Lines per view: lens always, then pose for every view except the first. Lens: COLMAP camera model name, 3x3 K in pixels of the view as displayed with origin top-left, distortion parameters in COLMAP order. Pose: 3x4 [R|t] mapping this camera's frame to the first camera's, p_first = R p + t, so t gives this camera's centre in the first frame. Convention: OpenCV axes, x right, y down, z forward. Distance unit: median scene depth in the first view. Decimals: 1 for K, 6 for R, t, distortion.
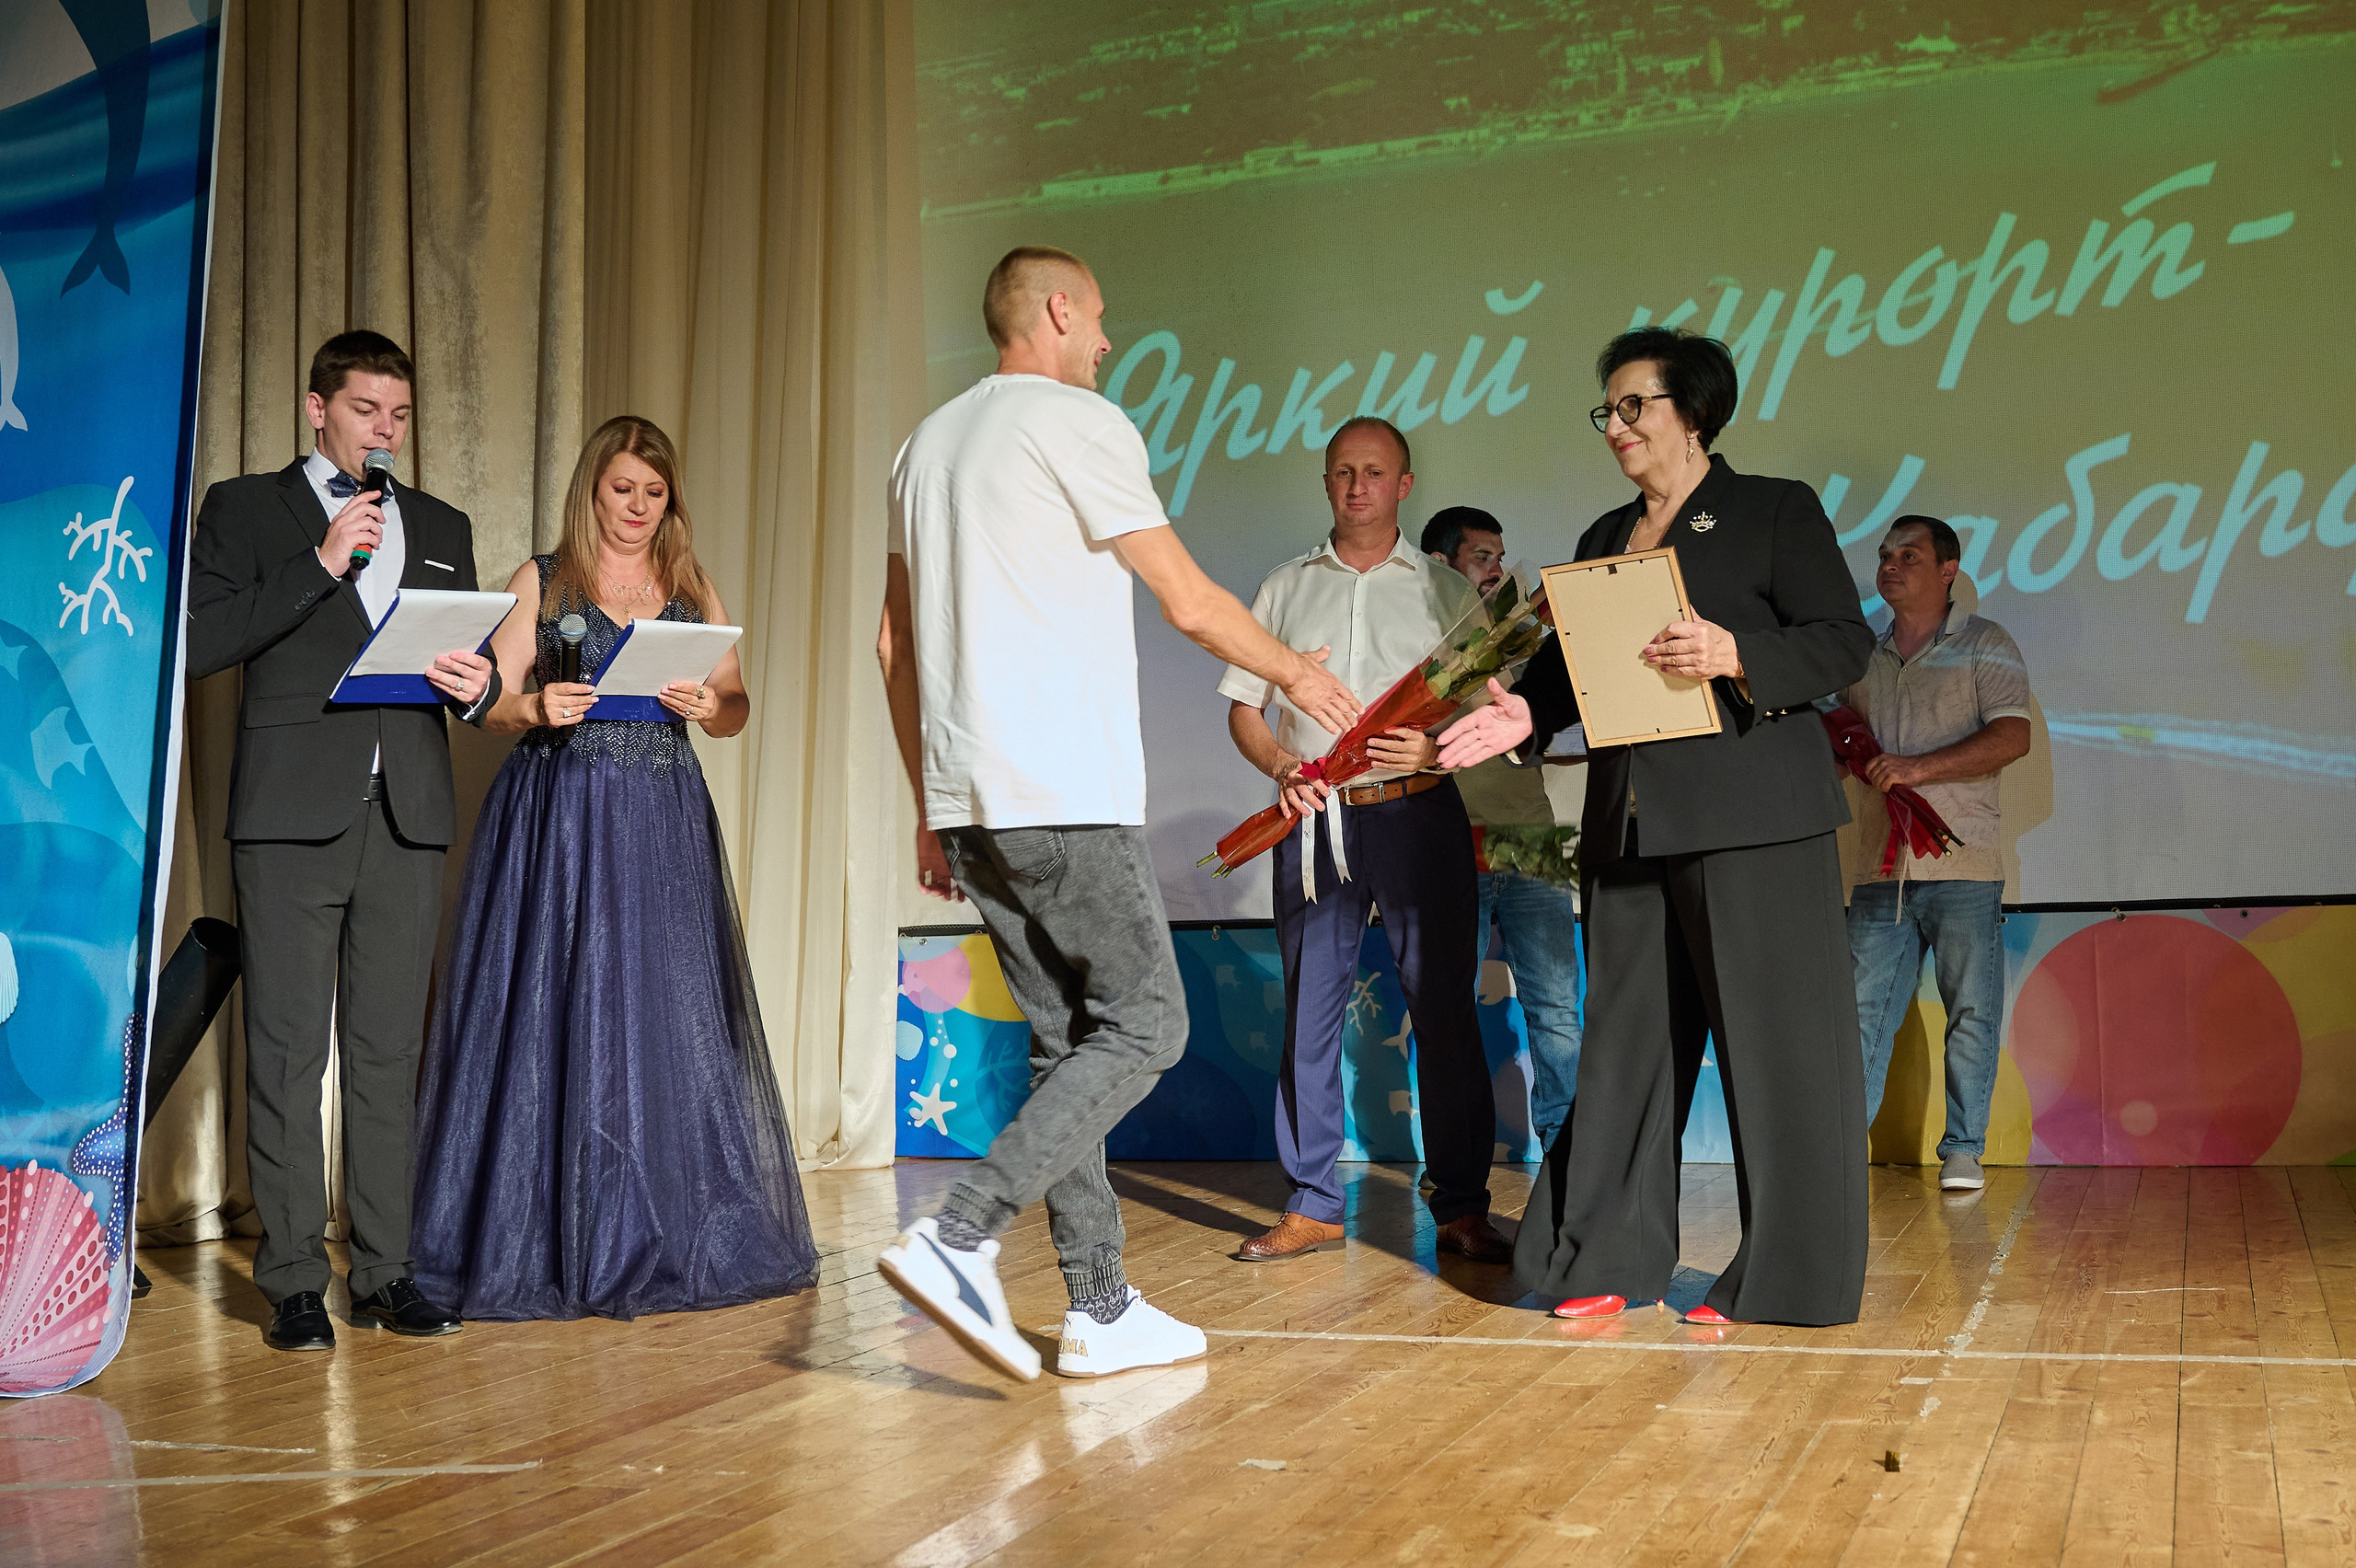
lens RADIAL K [[2737.2, 0, 1221.4], [0, 2737.2, 720.5], [0, 0, 1]] dist [-0.034612, 0.000000]
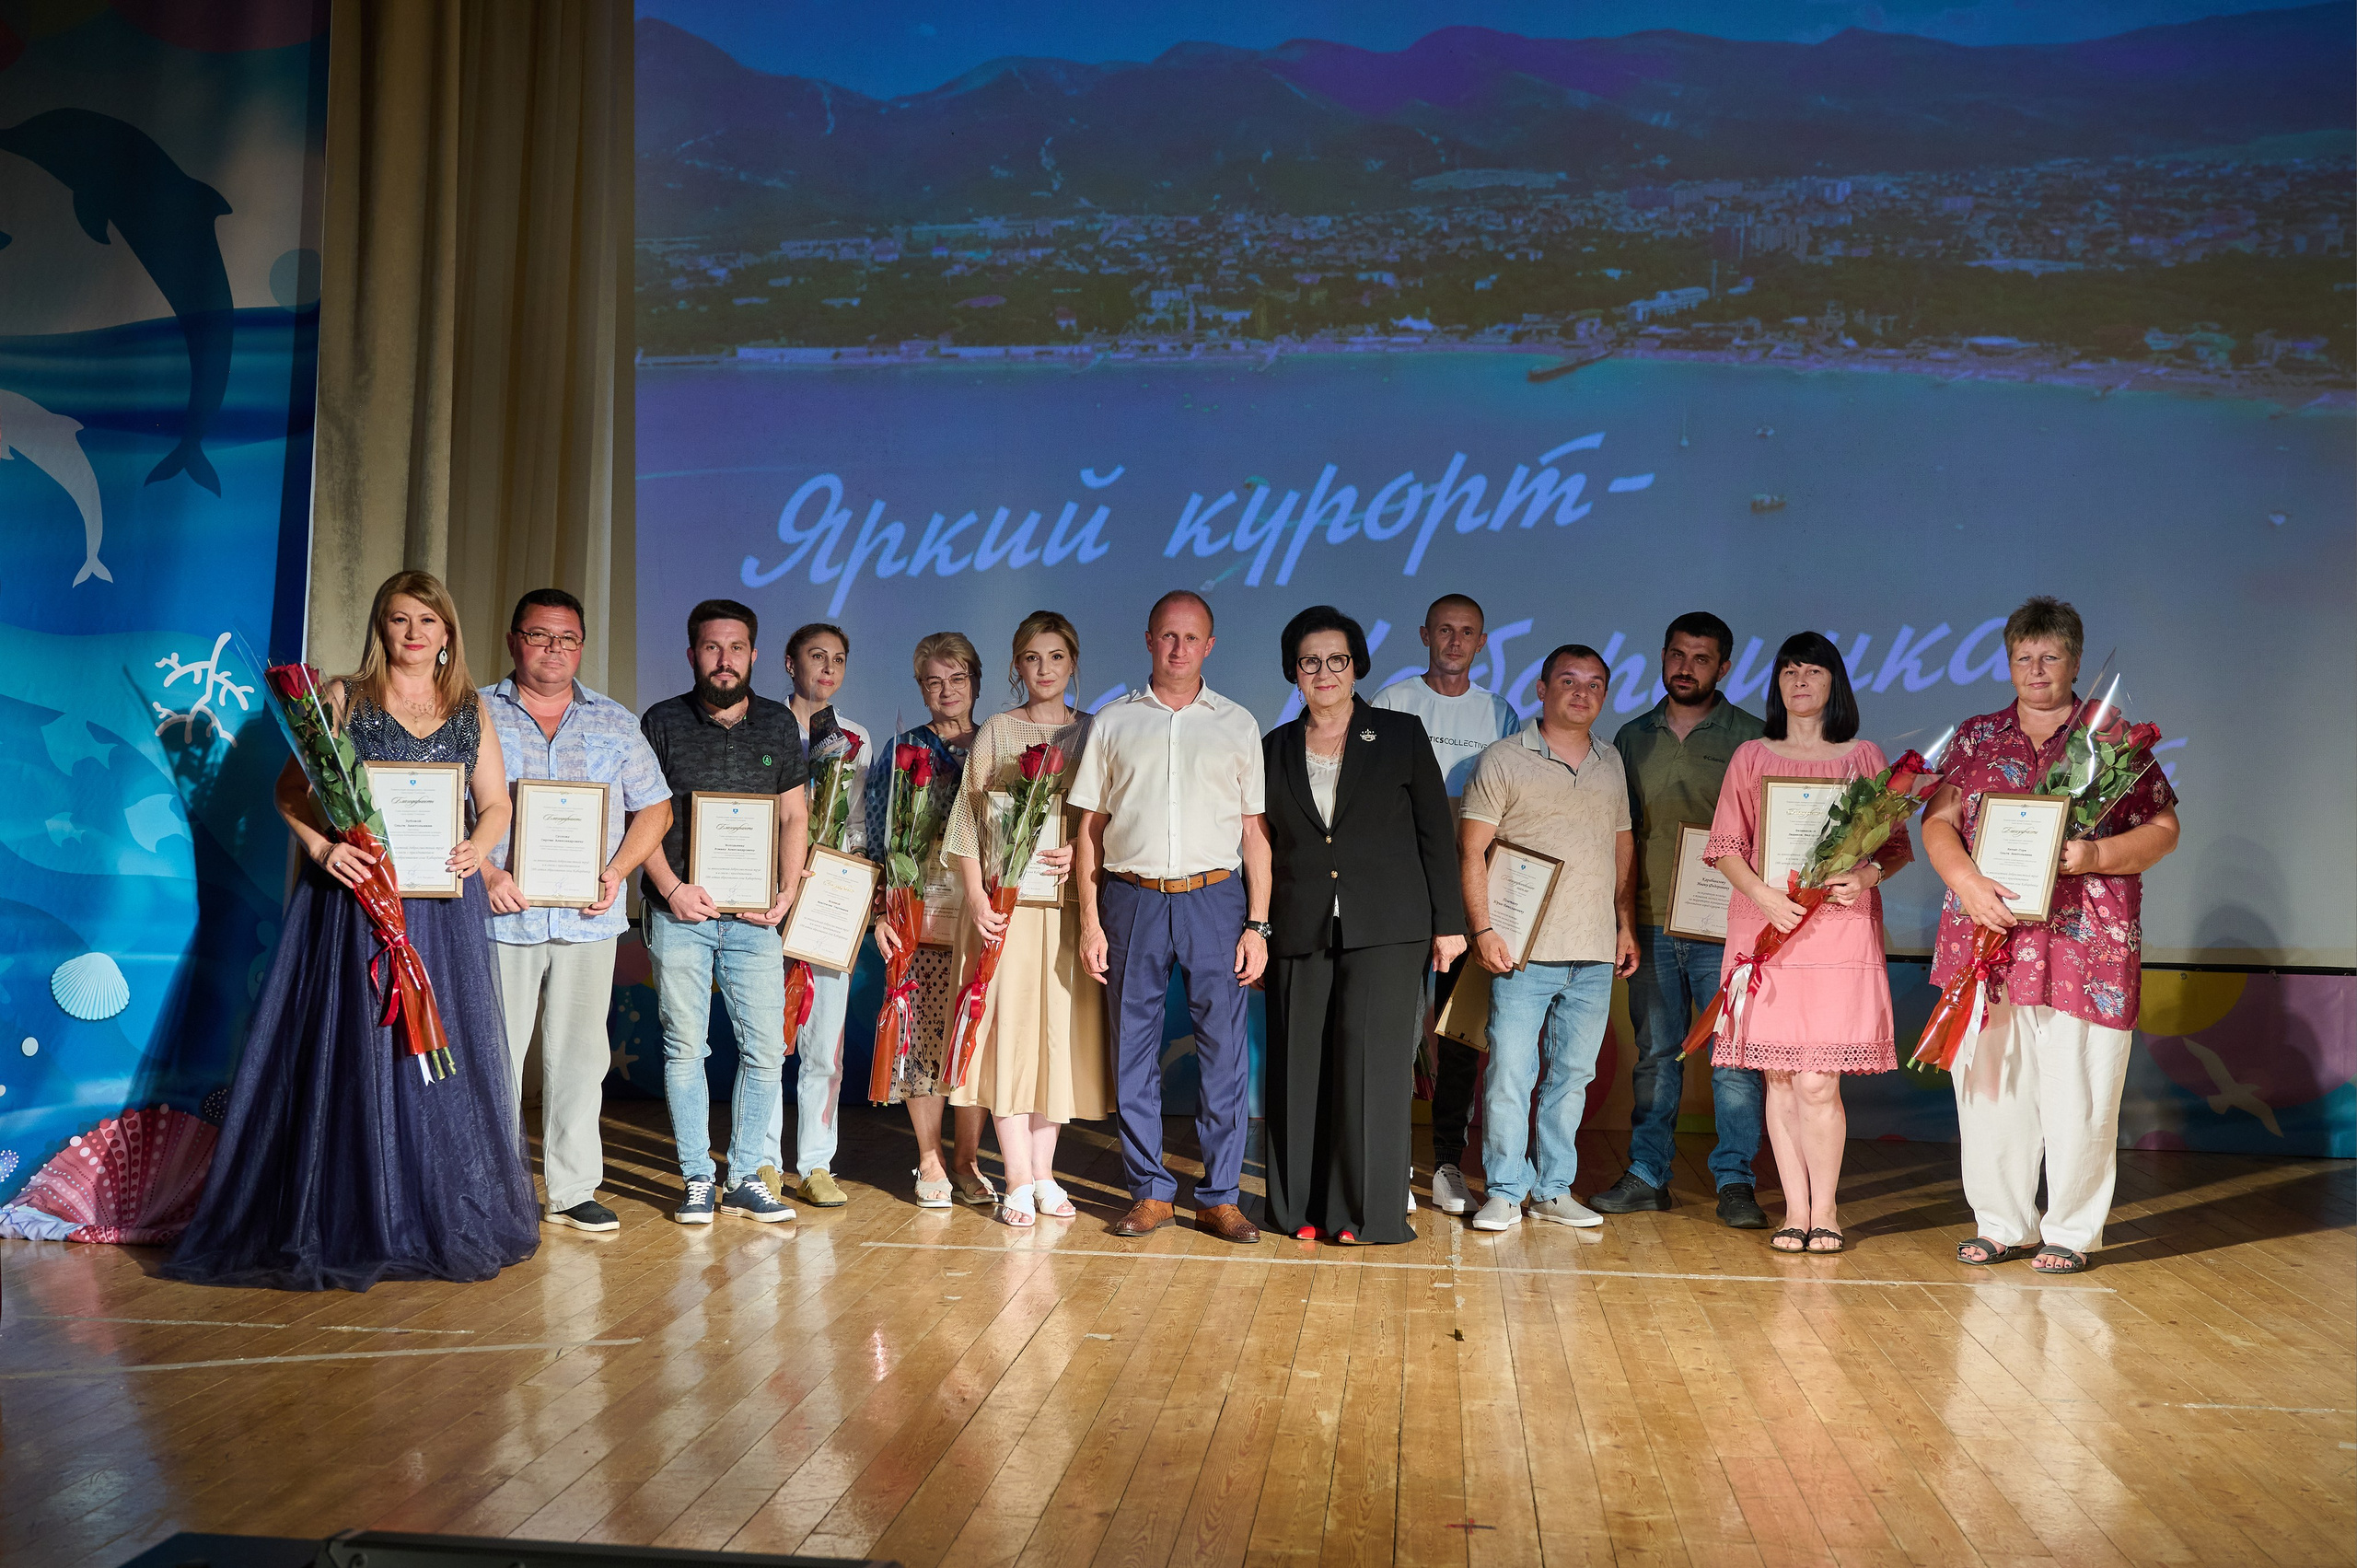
lens RADIAL K [[2551.0, 0, 1160.7], [0, 2551.0, 812.0], [0, 0, 1]] dist [0.021225, 0.000000]
pose [[0.969960, 0.045113, 0.239046, -0.159657], [-0.061740, 0.996132, 0.062528, -0.071002], [-0.235300, -0.075408, 0.968993, -0.240421]]
